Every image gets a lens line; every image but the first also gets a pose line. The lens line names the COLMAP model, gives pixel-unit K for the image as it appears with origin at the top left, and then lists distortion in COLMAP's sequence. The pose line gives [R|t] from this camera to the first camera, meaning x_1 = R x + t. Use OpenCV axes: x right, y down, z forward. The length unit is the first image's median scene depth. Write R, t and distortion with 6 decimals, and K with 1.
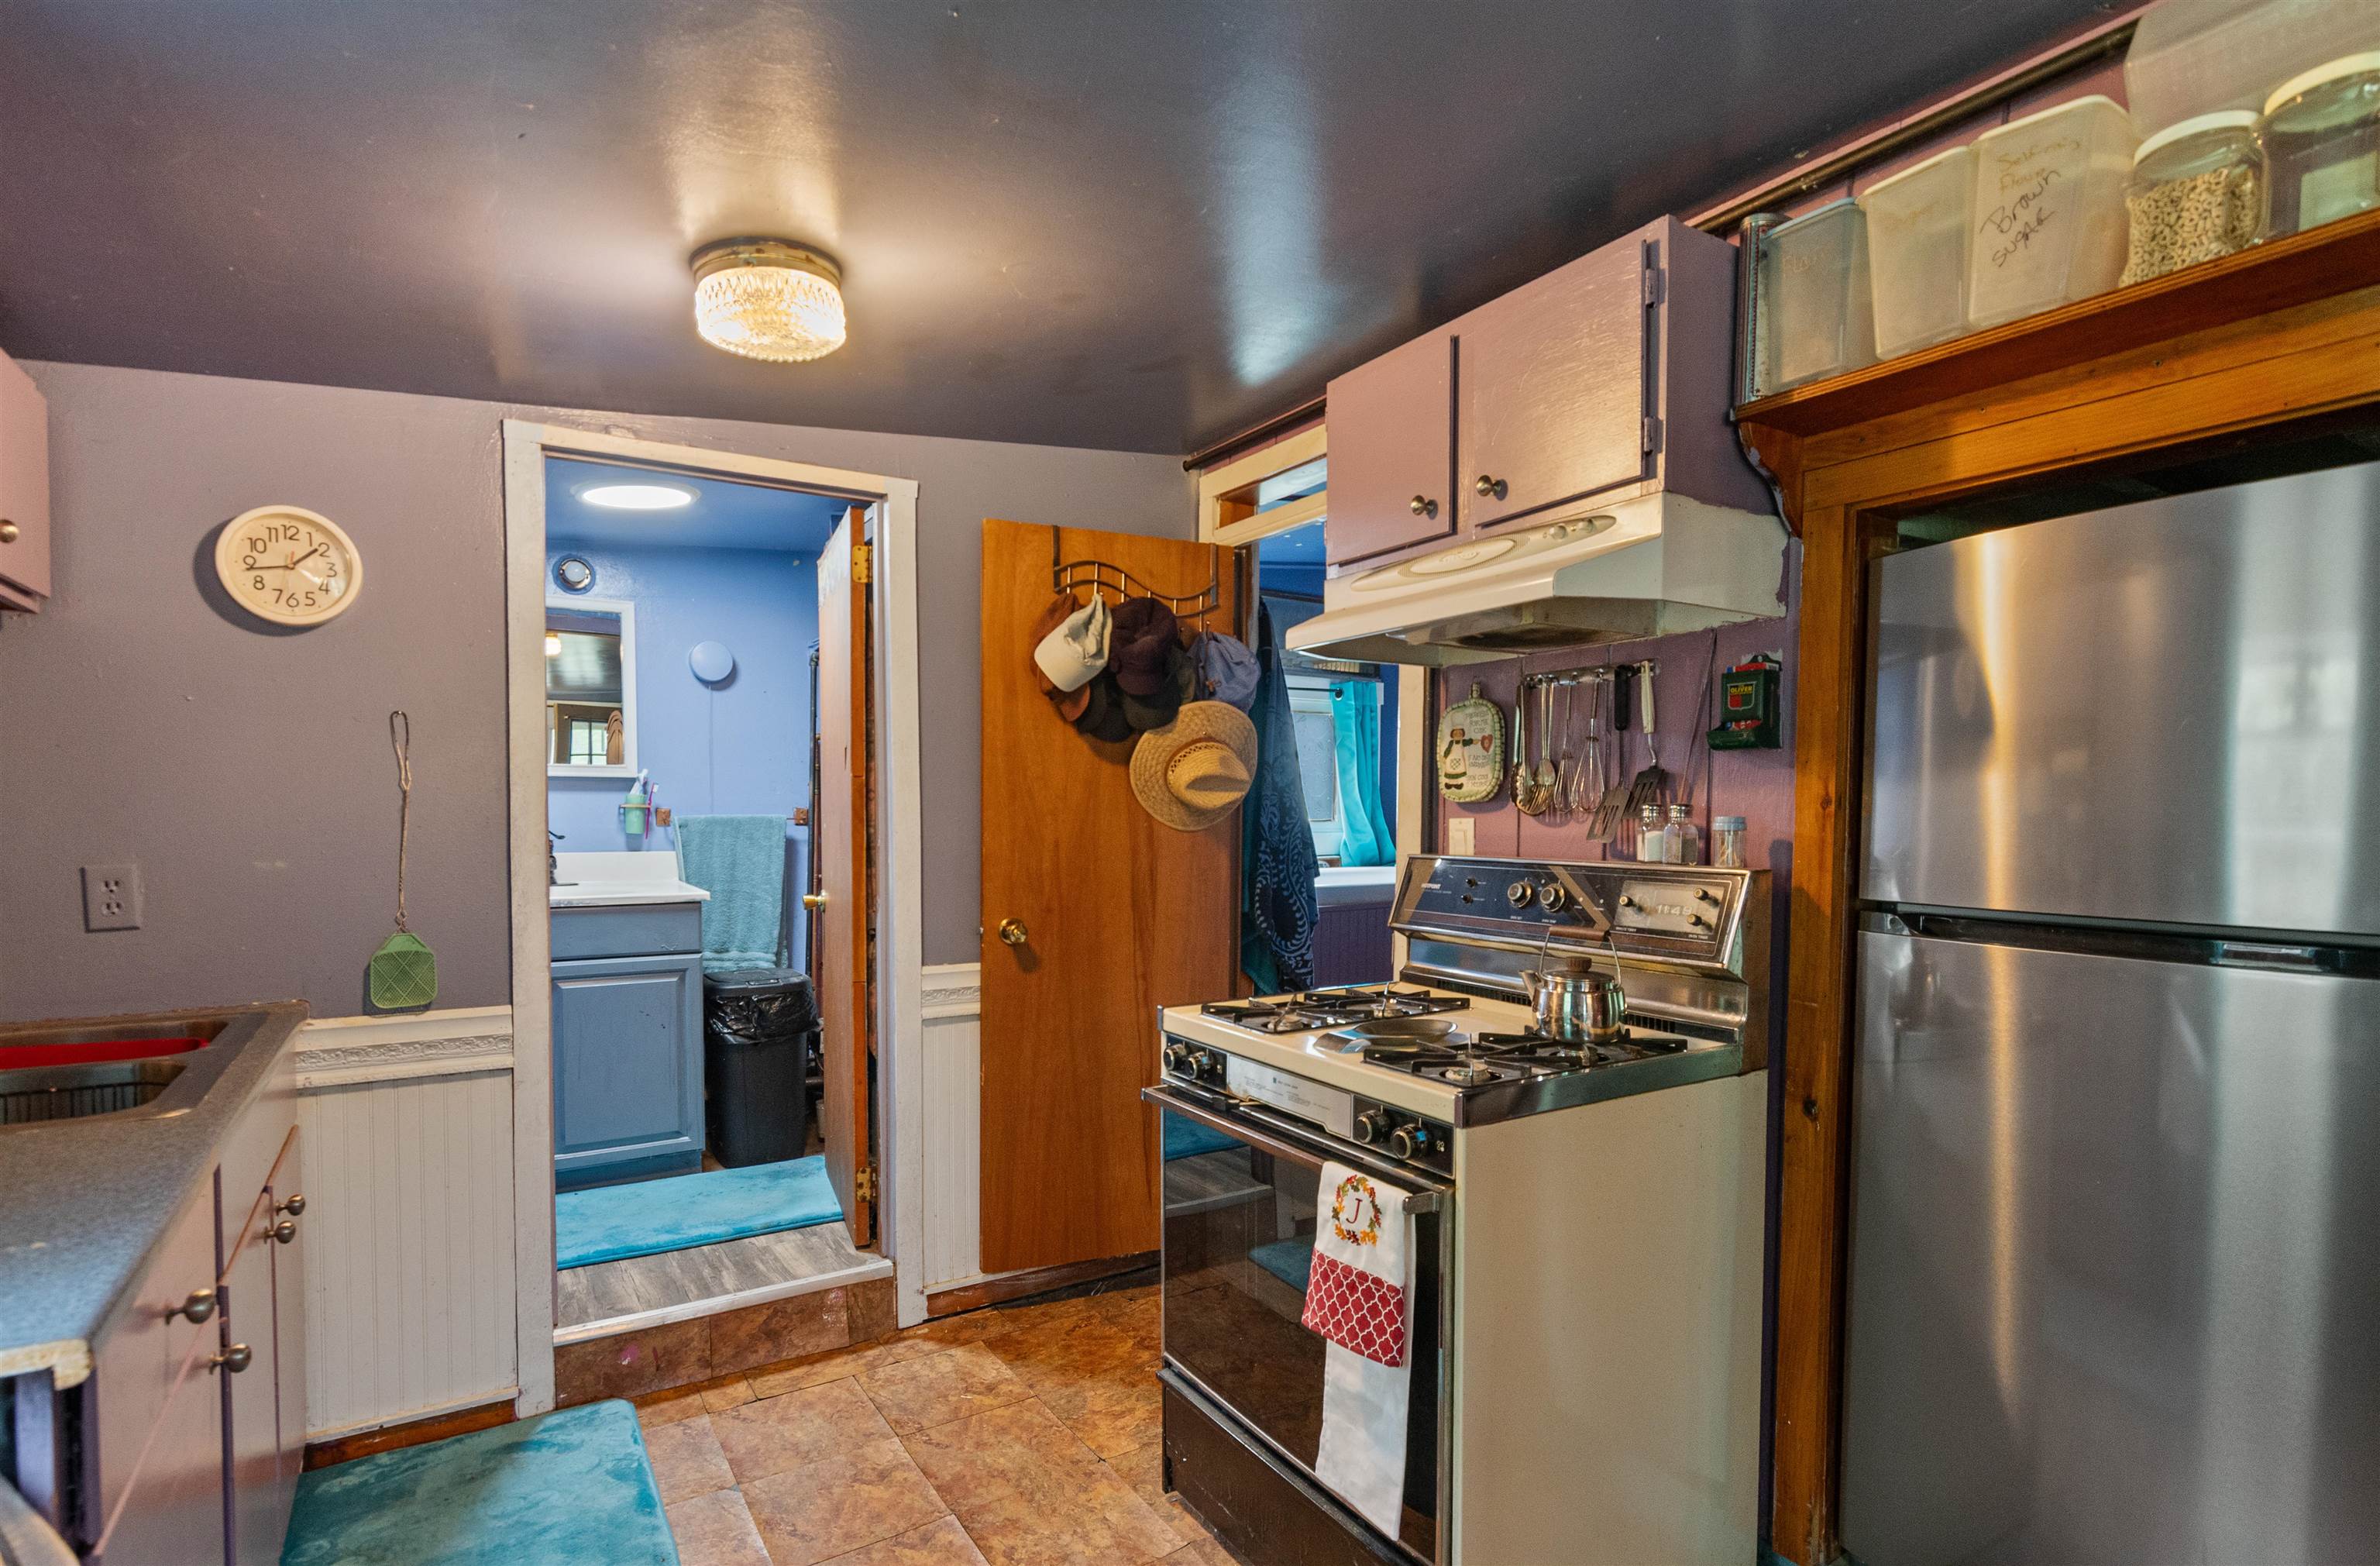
lens RADIAL K [[1162.1, 0, 1187.2], [0, 1162.1, 860.0], [0, 0, 1]] dist [-0.010189, -0.000850]
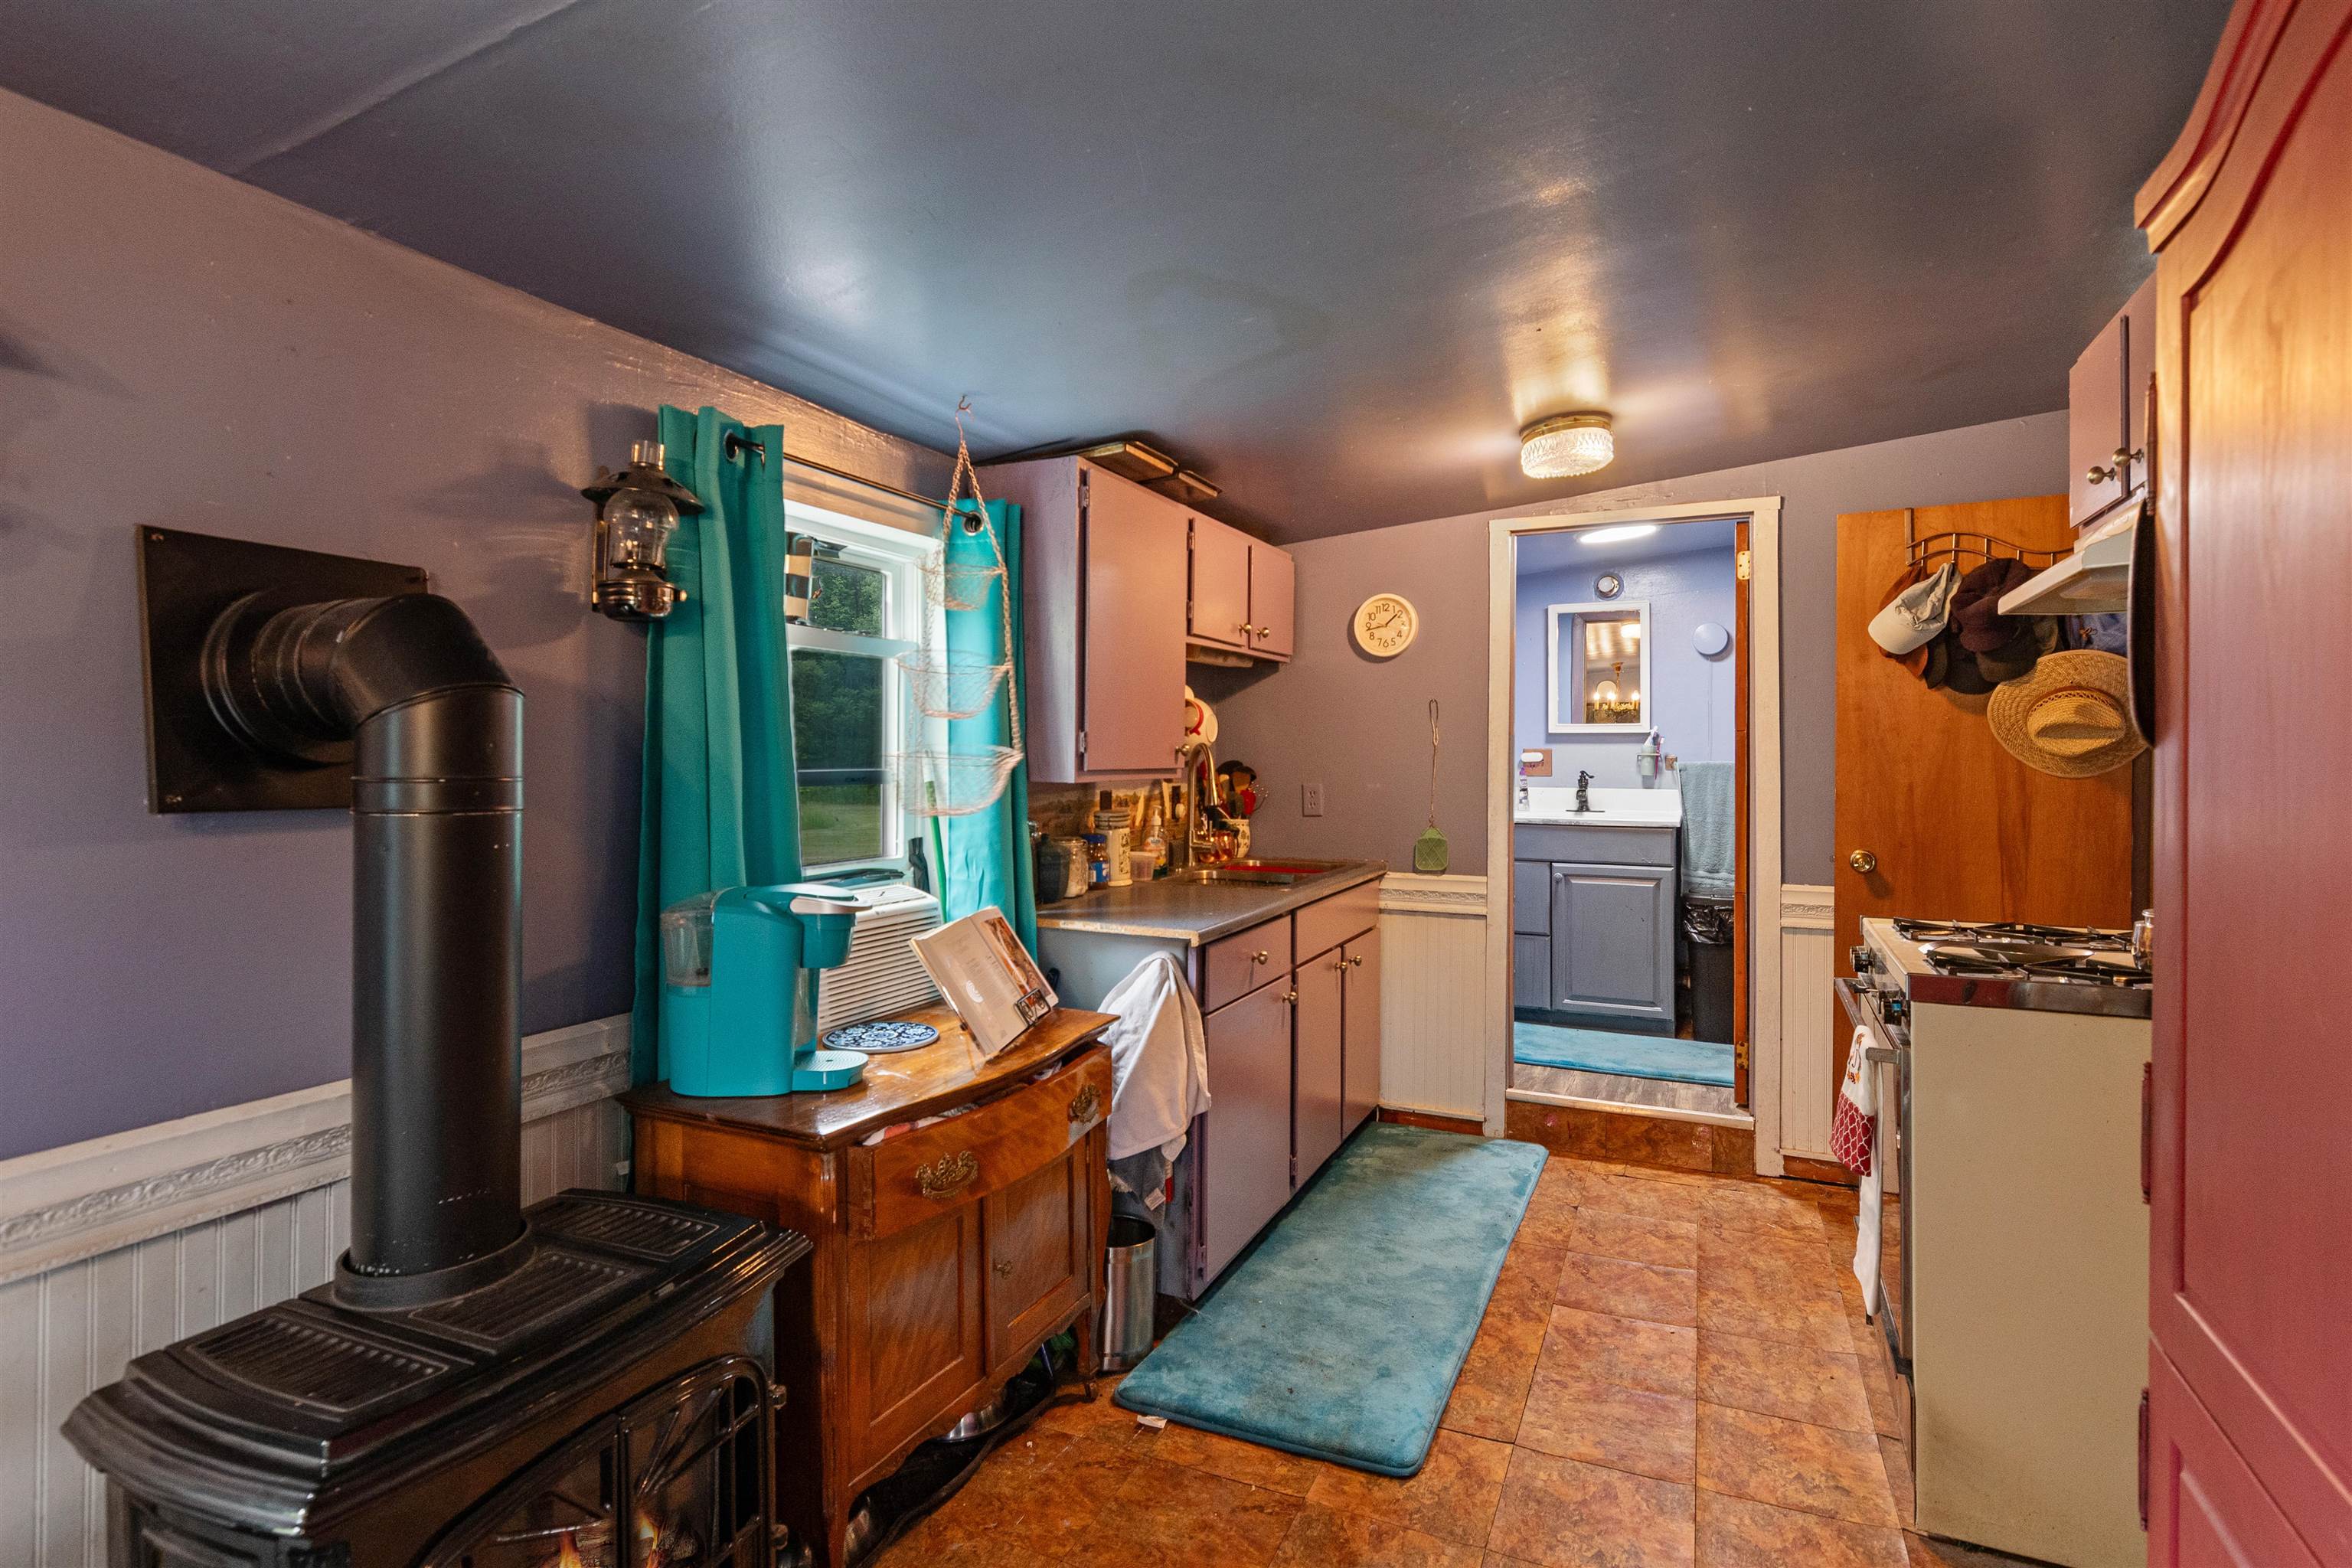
lens RADIAL K [[1145.9, 0, 1181.6], [0, 1145.9, 767.3], [0, 0, 1]] dist [0.002409, 0.000143]
pose [[0.541207, 0.007217, -0.840859, 0.462559], [-0.036845, 0.999206, -0.015139, 0.010279], [0.840082, 0.039175, 0.541043, -0.206079]]
